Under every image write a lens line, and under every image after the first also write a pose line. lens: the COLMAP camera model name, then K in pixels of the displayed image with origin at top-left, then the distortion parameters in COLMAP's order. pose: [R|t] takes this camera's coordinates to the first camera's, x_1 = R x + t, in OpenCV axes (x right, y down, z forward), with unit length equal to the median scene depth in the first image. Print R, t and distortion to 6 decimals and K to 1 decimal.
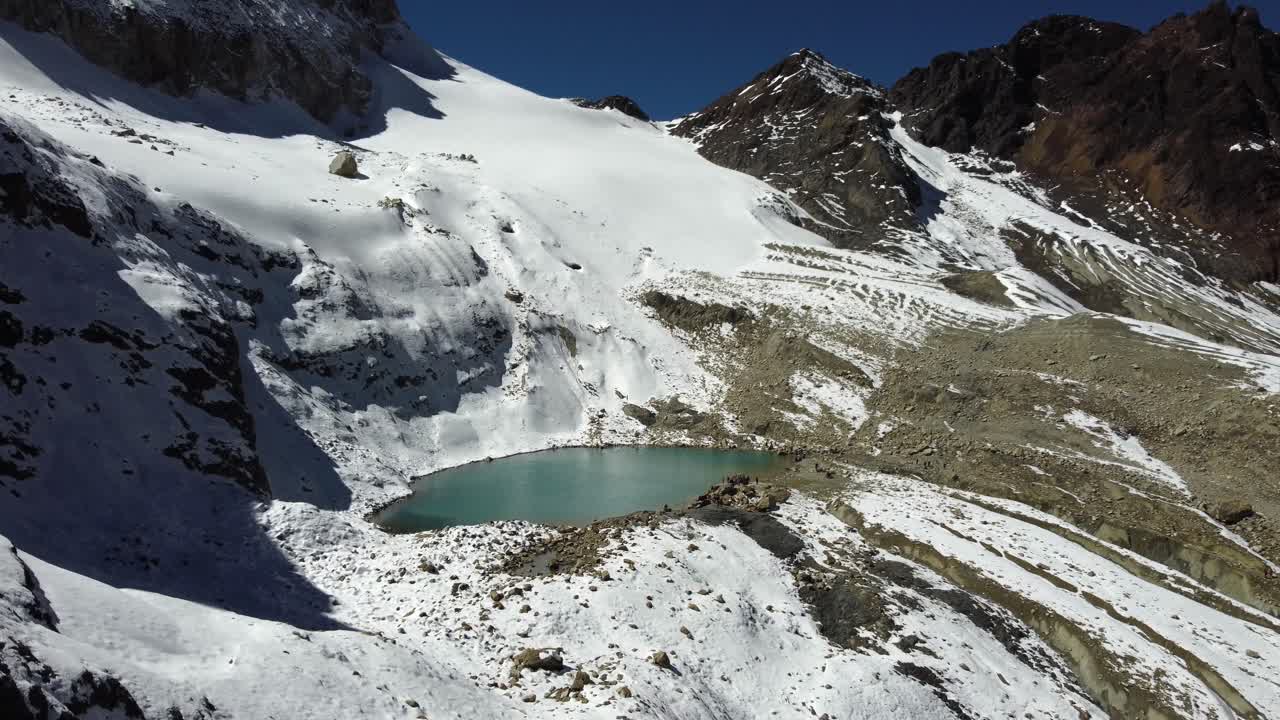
lens RADIAL K [[1007.7, 0, 639.8], [0, 1007.7, 357.4], [0, 0, 1]] dist [0.000558, 0.001976]
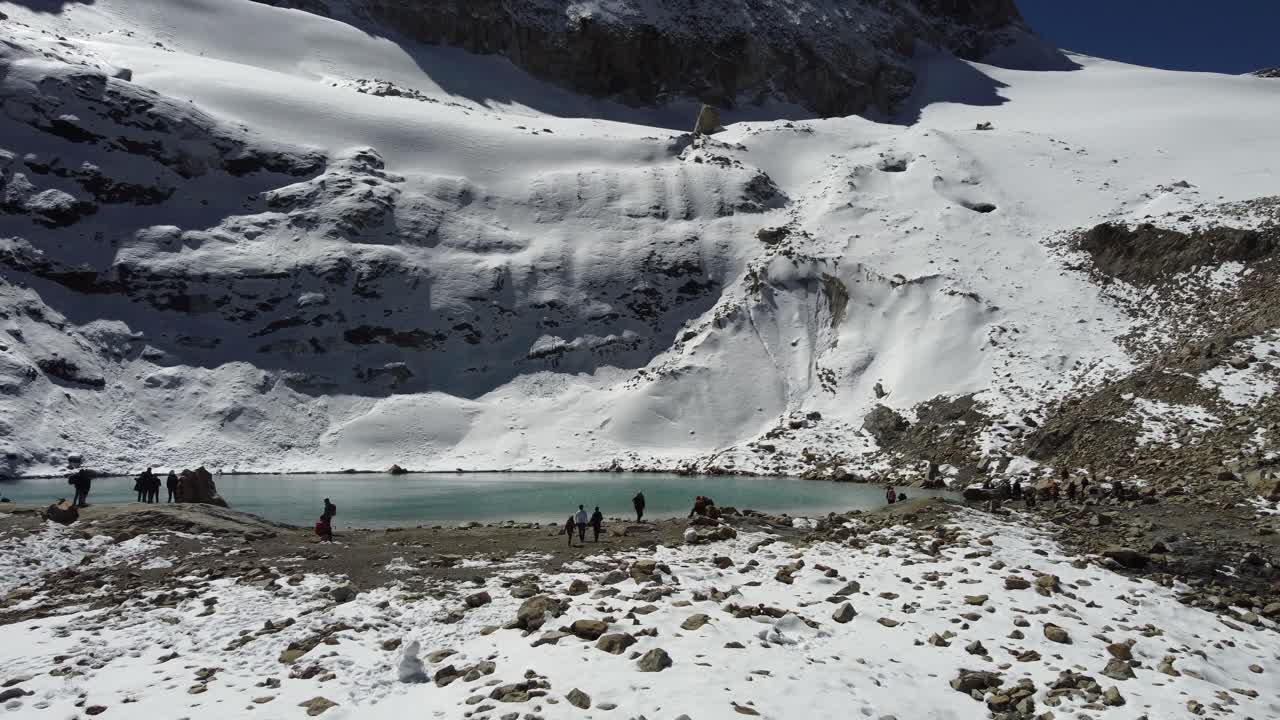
lens RADIAL K [[1007.7, 0, 639.3], [0, 1007.7, 364.3], [0, 0, 1]] dist [0.000558, 0.001976]
pose [[0.749905, -0.025959, -0.661036, 0.184695], [-0.033376, 0.996473, -0.076994, 0.056394], [0.660703, 0.079801, 0.746394, 0.478729]]
